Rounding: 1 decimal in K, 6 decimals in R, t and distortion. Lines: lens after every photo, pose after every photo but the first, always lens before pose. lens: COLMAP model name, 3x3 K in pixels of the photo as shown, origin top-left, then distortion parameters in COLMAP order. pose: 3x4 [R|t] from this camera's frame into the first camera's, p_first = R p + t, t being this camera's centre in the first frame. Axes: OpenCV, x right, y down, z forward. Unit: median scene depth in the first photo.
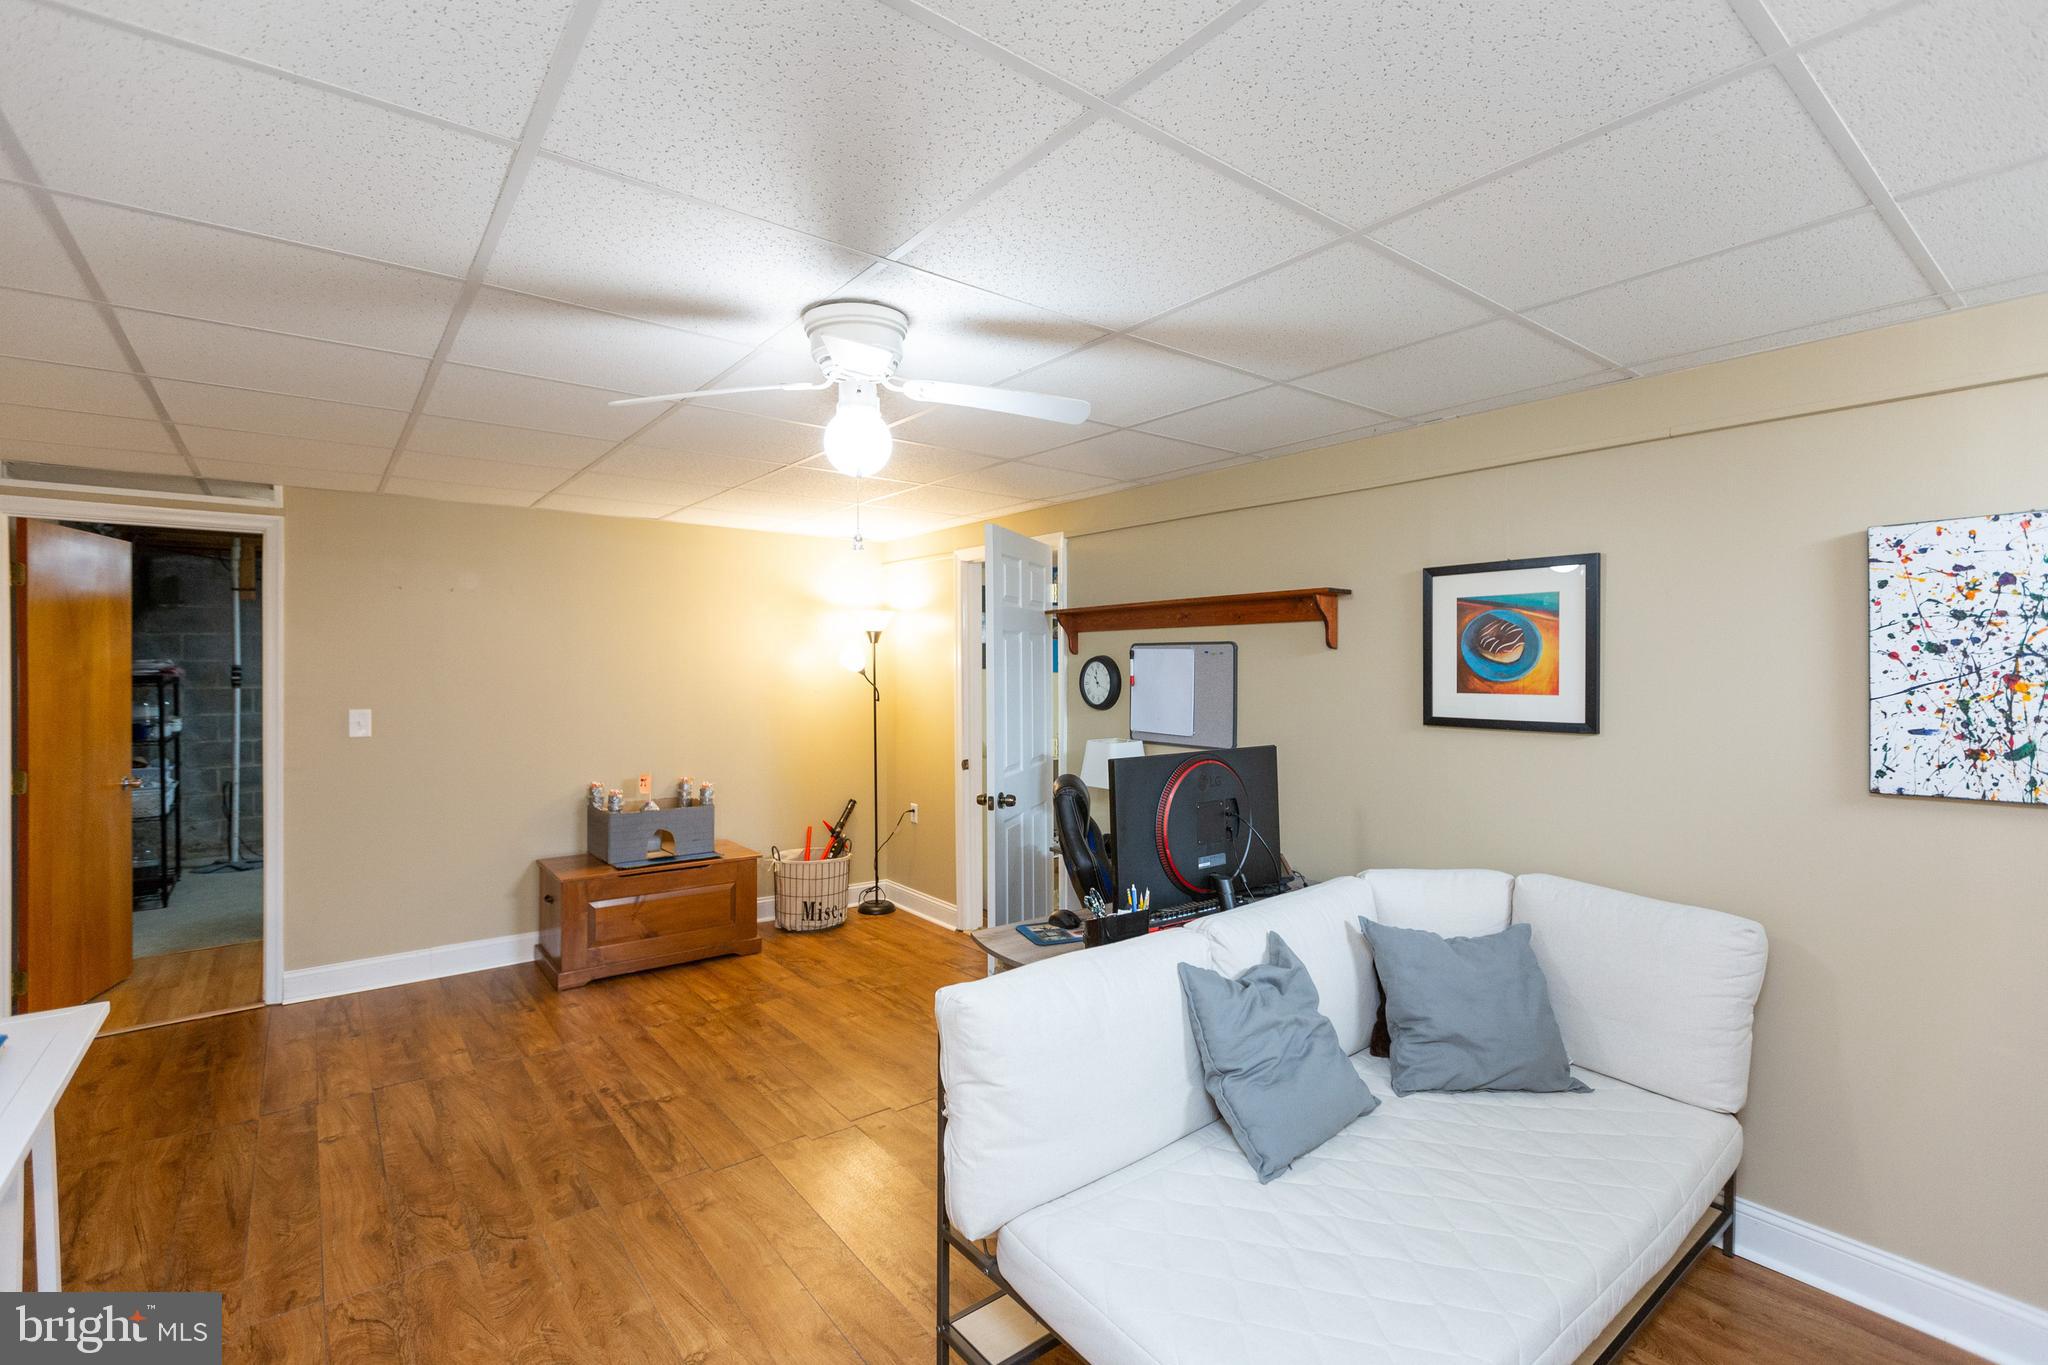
lens RADIAL K [[931.0, 0, 1032.4], [0, 931.0, 678.9], [0, 0, 1]] dist [0.001060, -0.000055]
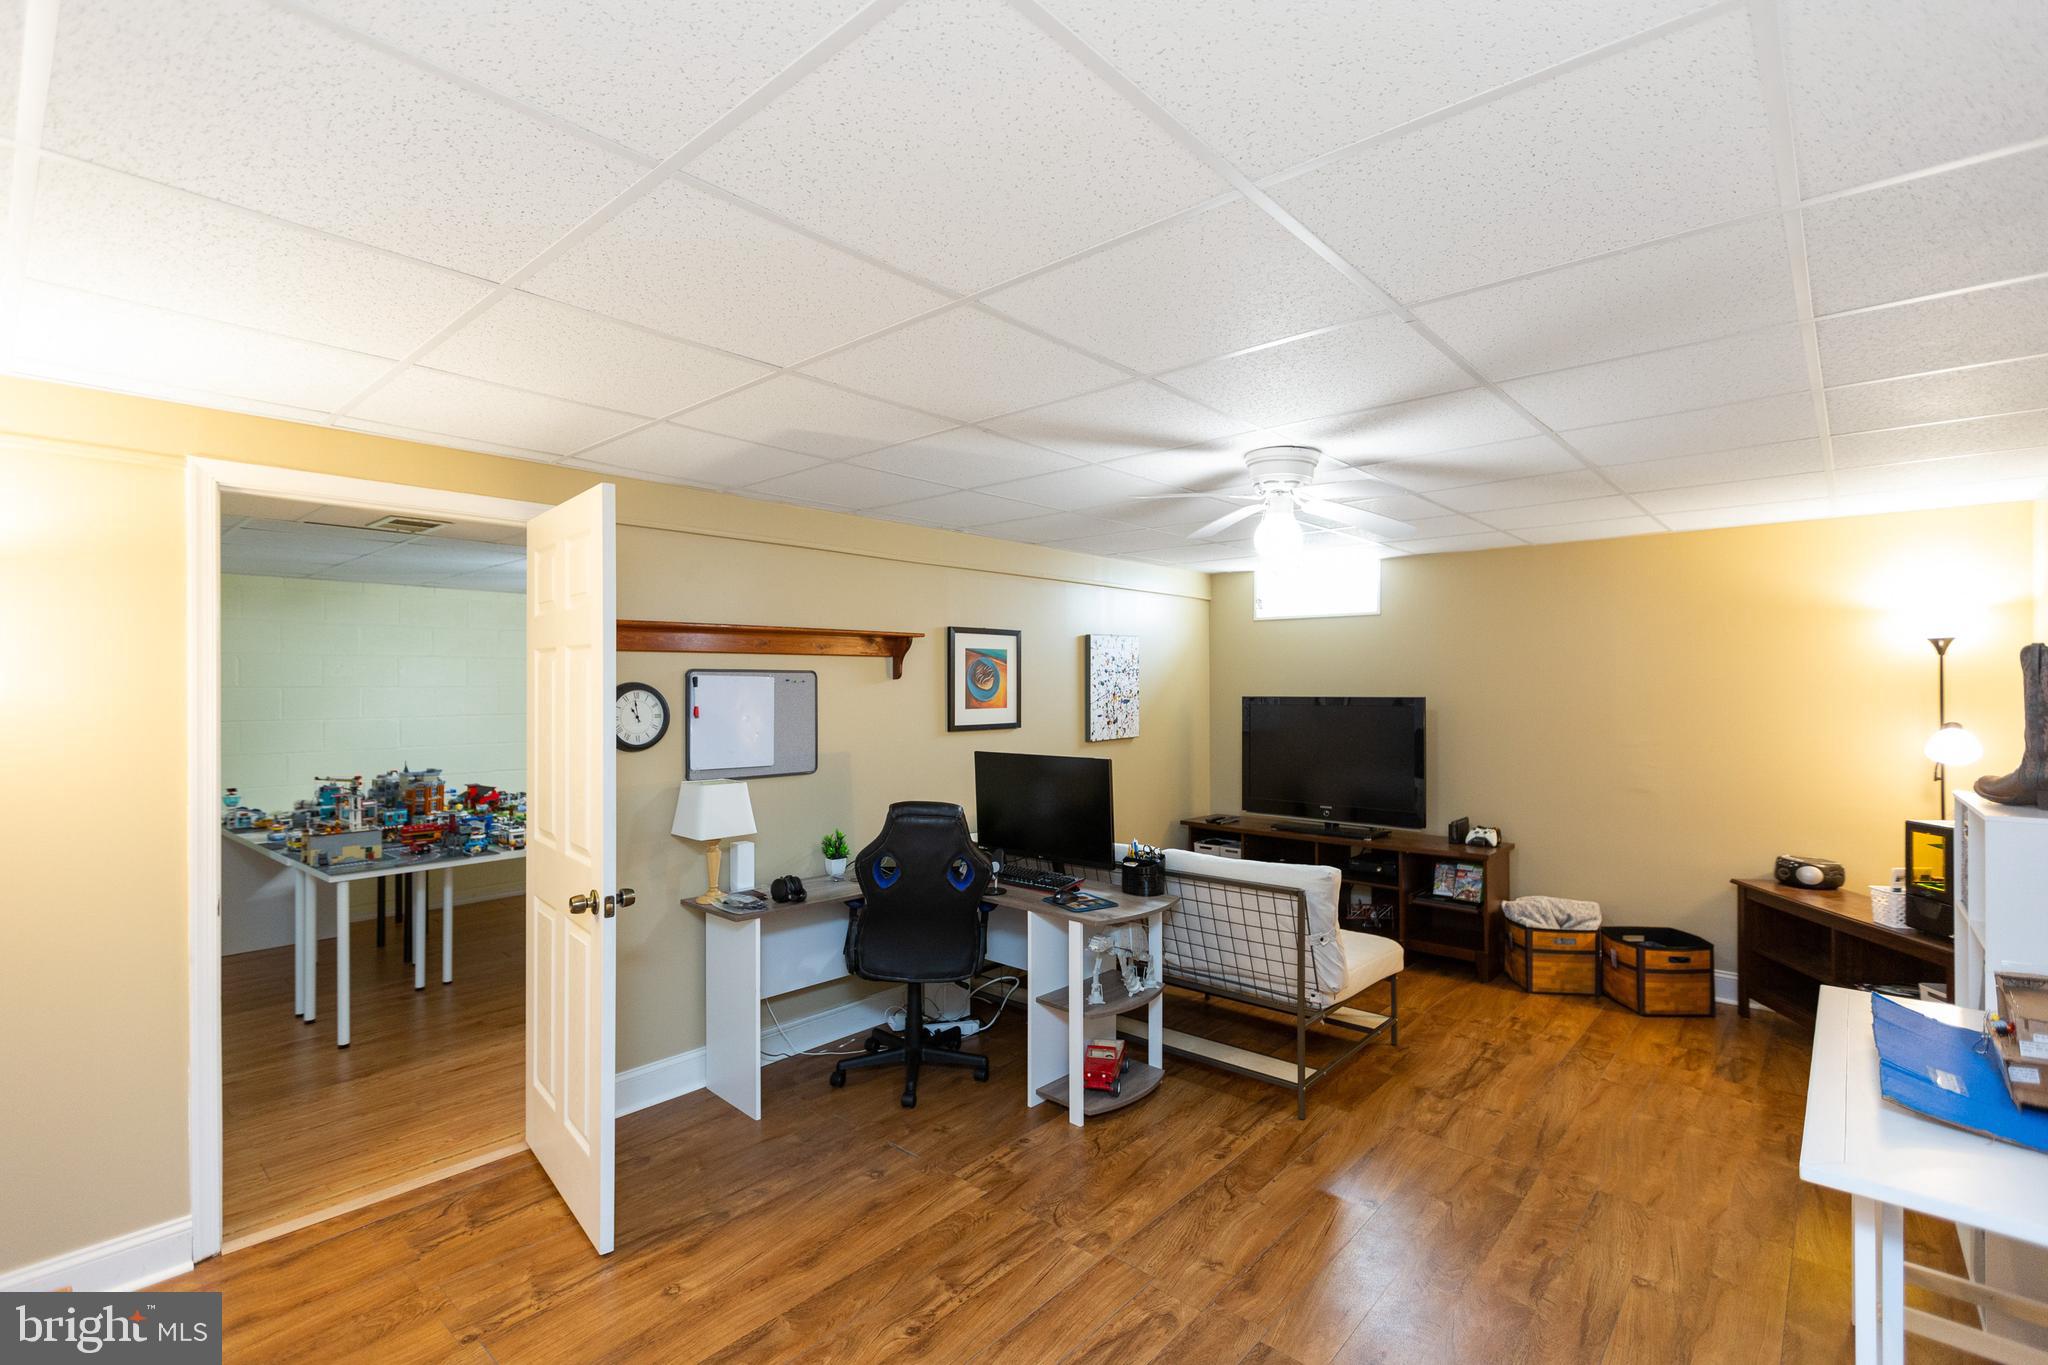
lens RADIAL K [[931.0, 0, 1032.4], [0, 931.0, 678.9], [0, 0, 1]] dist [0.001060, -0.000055]
pose [[-0.181761, 0.012423, 0.983264, -1.120888], [0.023103, 0.999698, -0.008360, -0.020559], [-0.983071, 0.021197, -0.181993, 1.198354]]
